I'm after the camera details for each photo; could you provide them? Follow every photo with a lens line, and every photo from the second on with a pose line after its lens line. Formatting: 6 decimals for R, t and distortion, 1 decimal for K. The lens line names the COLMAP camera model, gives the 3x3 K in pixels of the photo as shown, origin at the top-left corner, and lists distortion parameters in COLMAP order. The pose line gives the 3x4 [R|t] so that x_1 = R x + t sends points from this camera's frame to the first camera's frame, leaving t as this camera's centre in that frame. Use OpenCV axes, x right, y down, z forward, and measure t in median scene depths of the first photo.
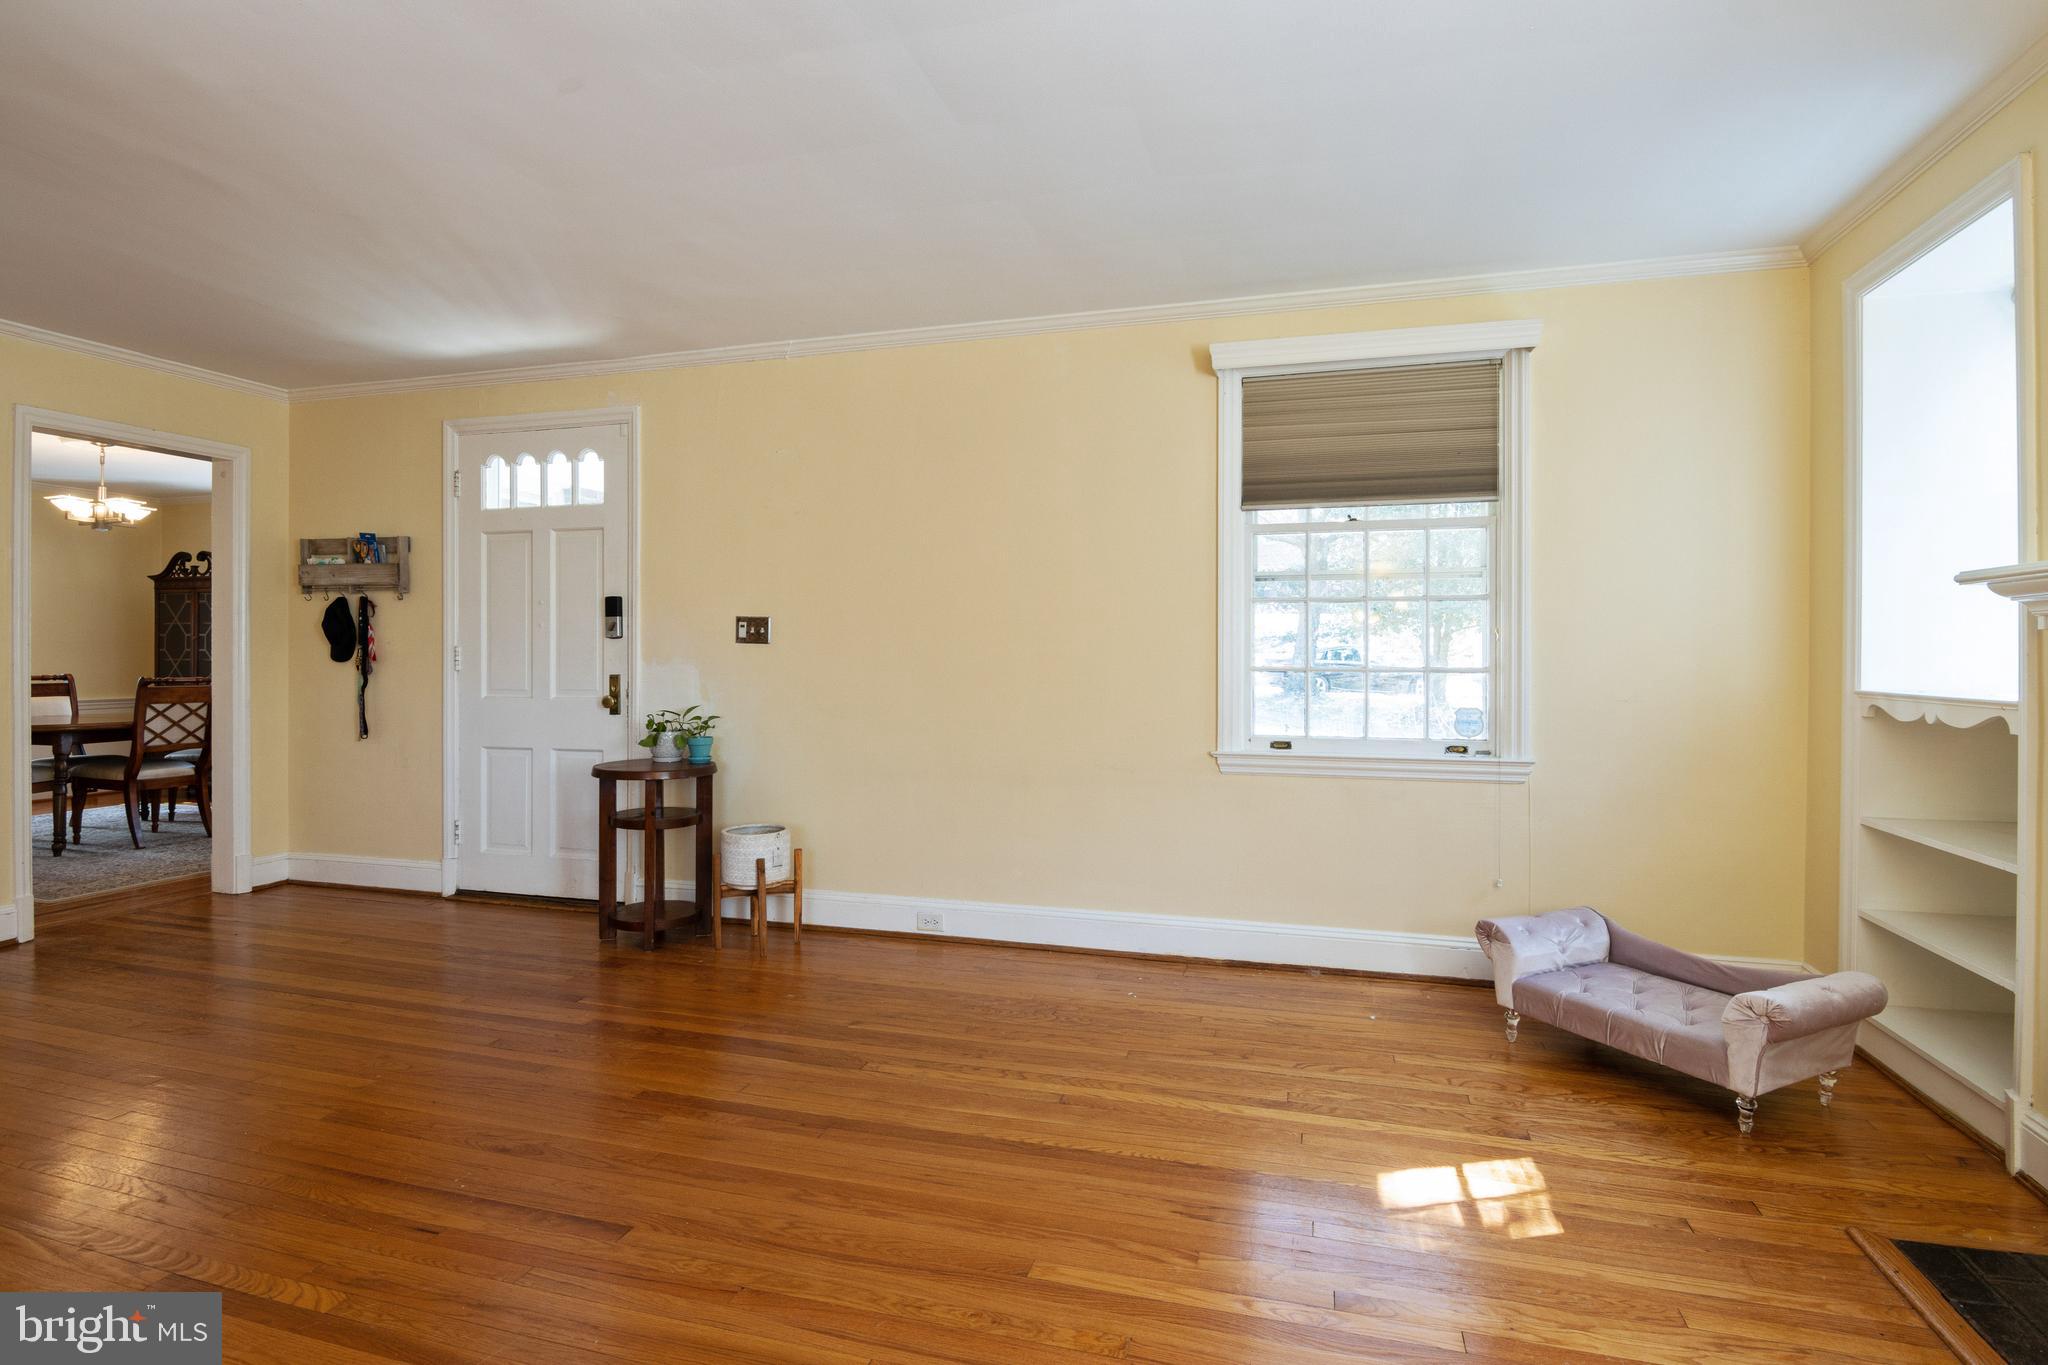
lens RADIAL K [[1037.5, 0, 1014.3], [0, 1037.5, 656.5], [0, 0, 1]] dist [-0.000080, -0.017387]
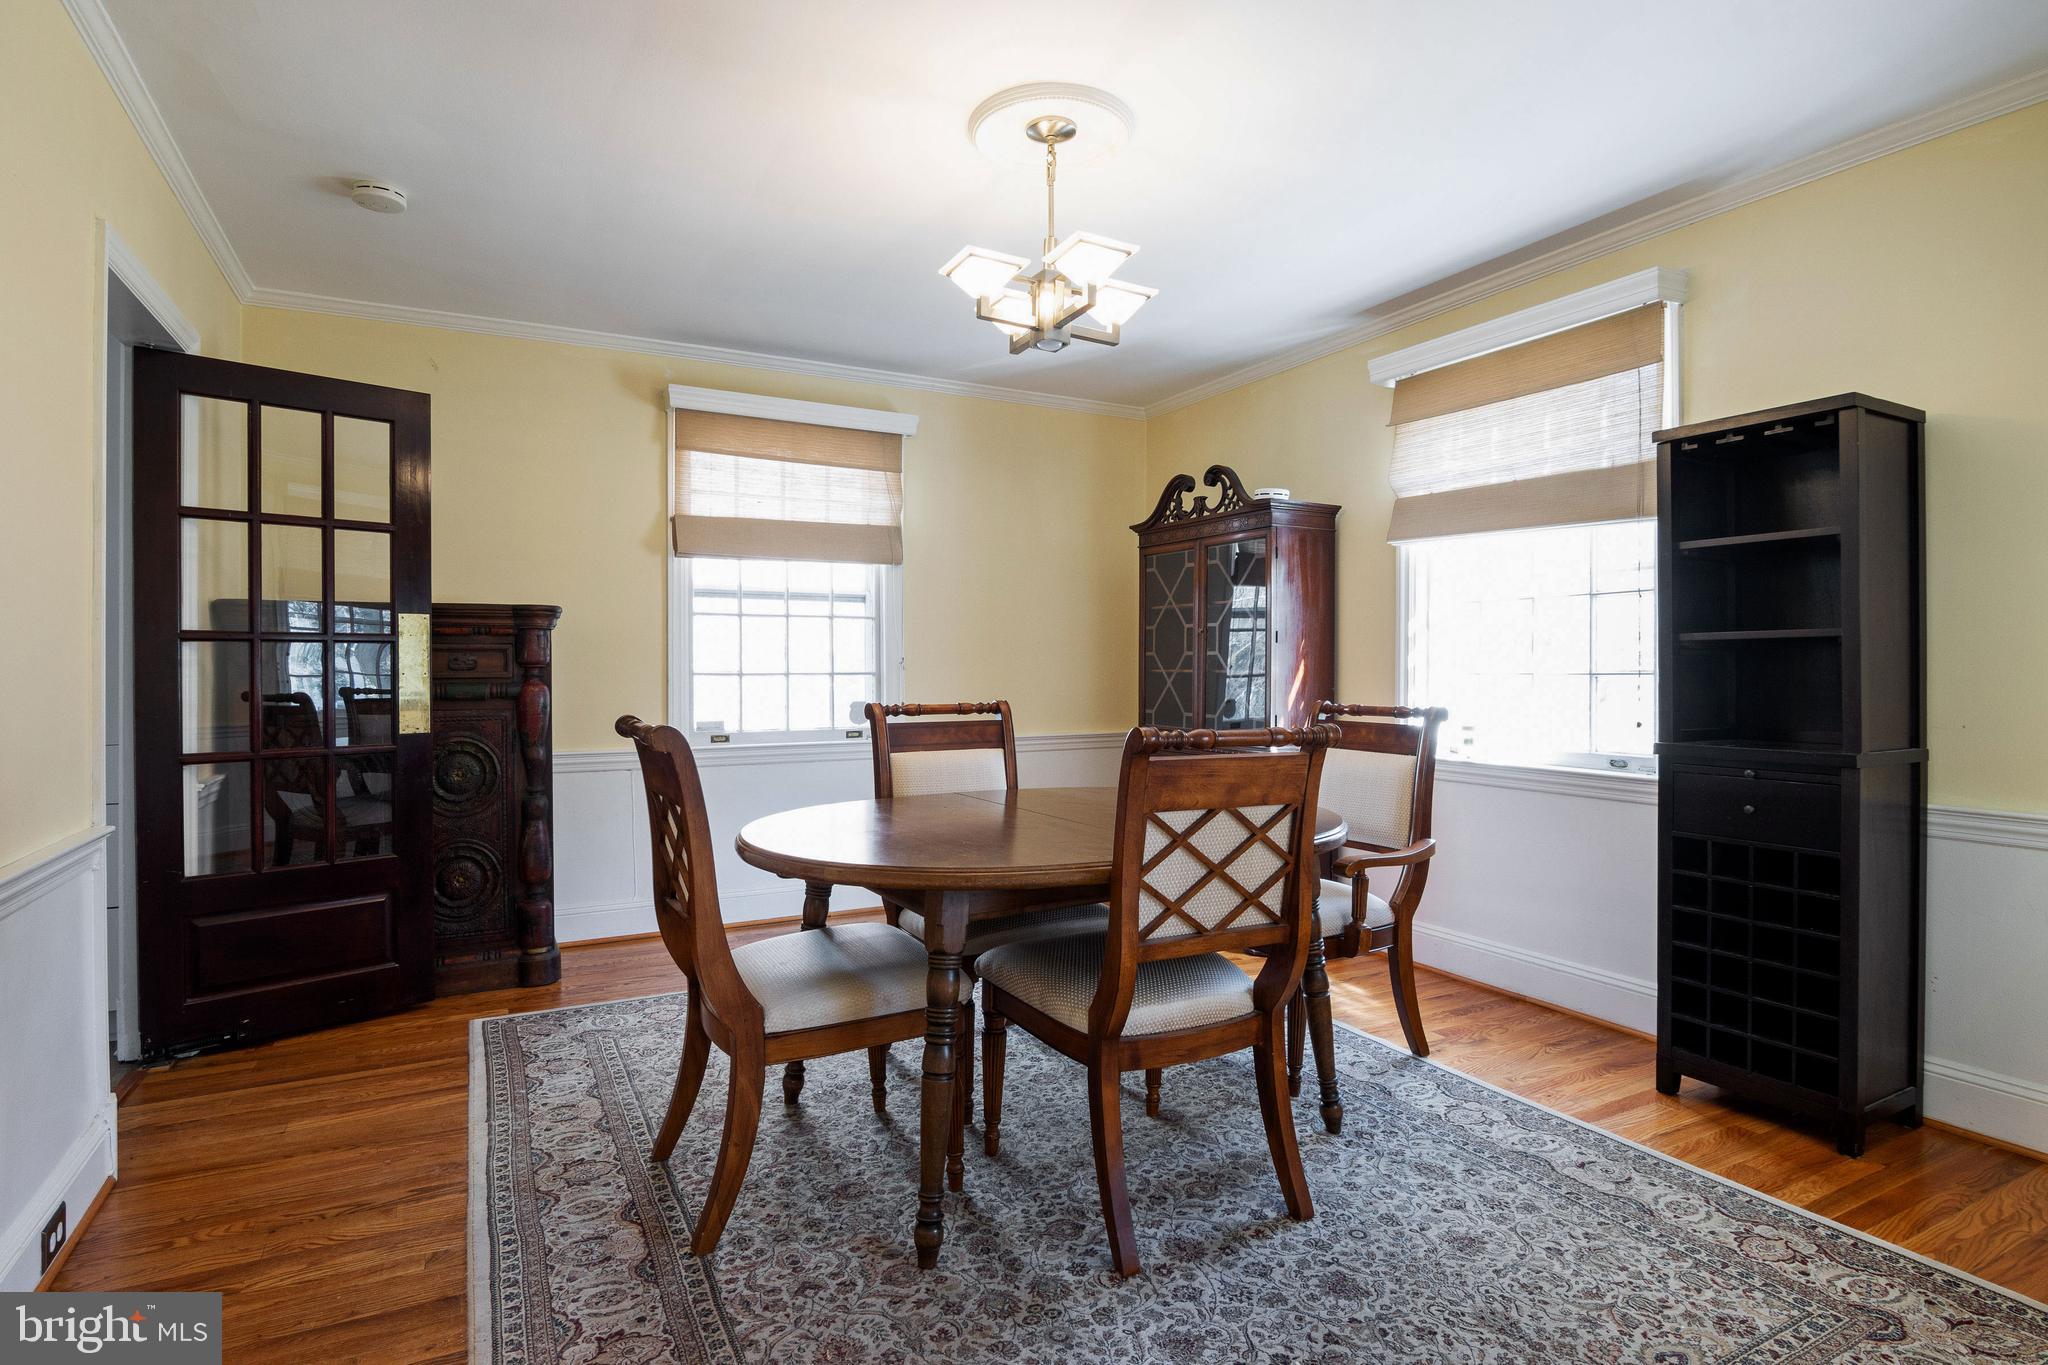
lens RADIAL K [[1037.5, 0, 1014.3], [0, 1037.5, 656.5], [0, 0, 1]] dist [-0.000080, -0.017387]
pose [[0.696530, -0.005340, -0.717508, -0.921789], [-0.001156, 0.999963, -0.008565, 0.001163], [0.717527, 0.006795, 0.696498, 1.073299]]
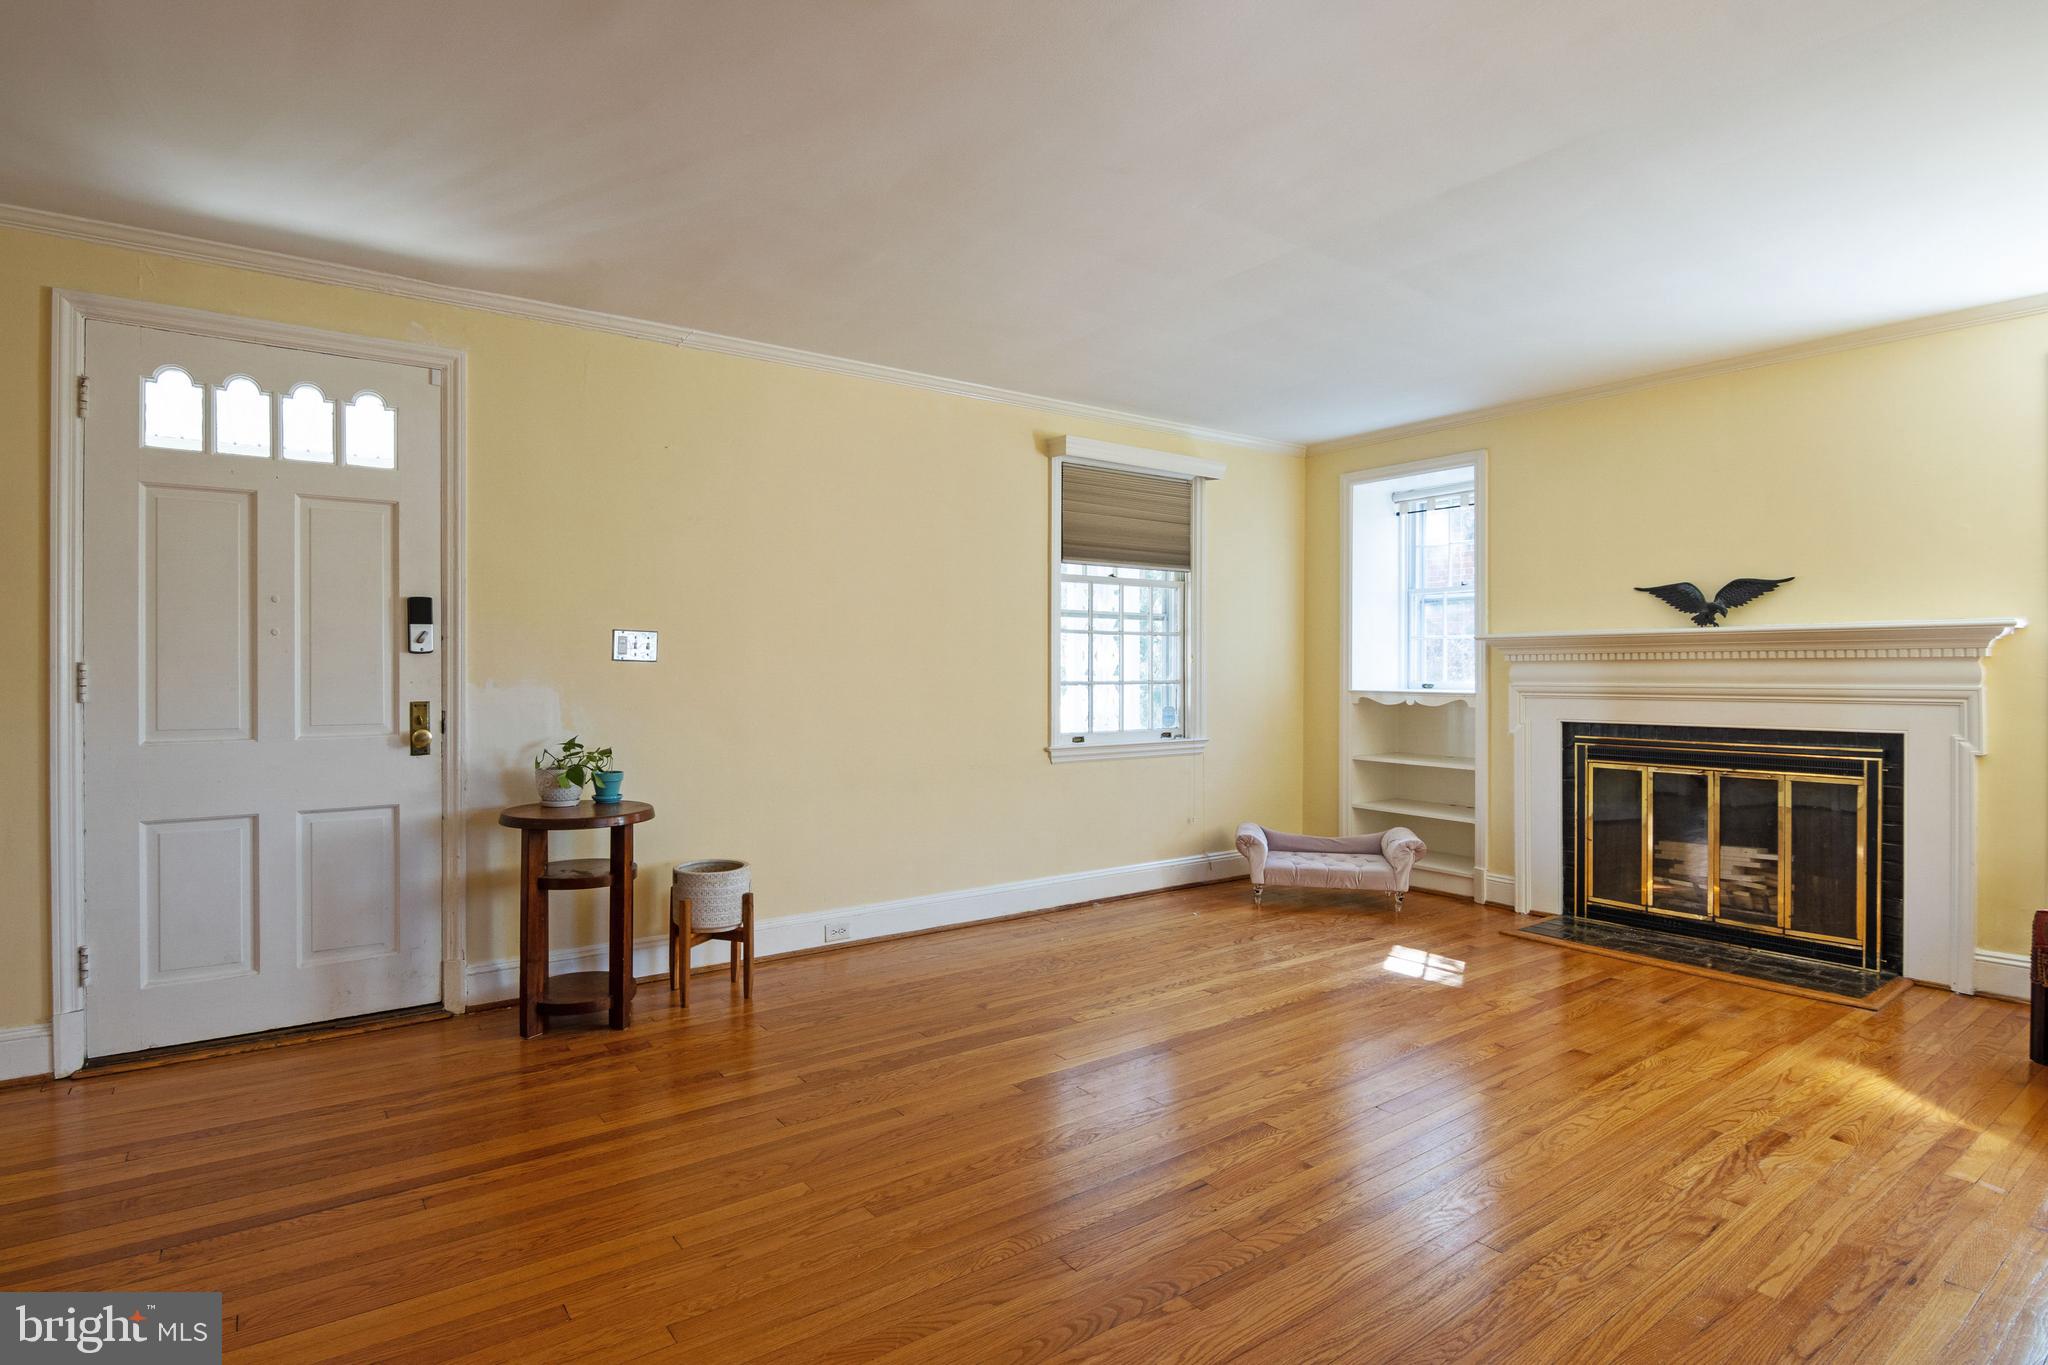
lens RADIAL K [[1037.5, 0, 1014.3], [0, 1037.5, 656.5], [0, 0, 1]] dist [-0.000080, -0.017387]
pose [[0.609182, 0.008338, 0.792986, -0.793090], [0.001320, 0.999933, -0.011527, -0.005984], [-0.793029, 0.008069, 0.609130, 0.228588]]
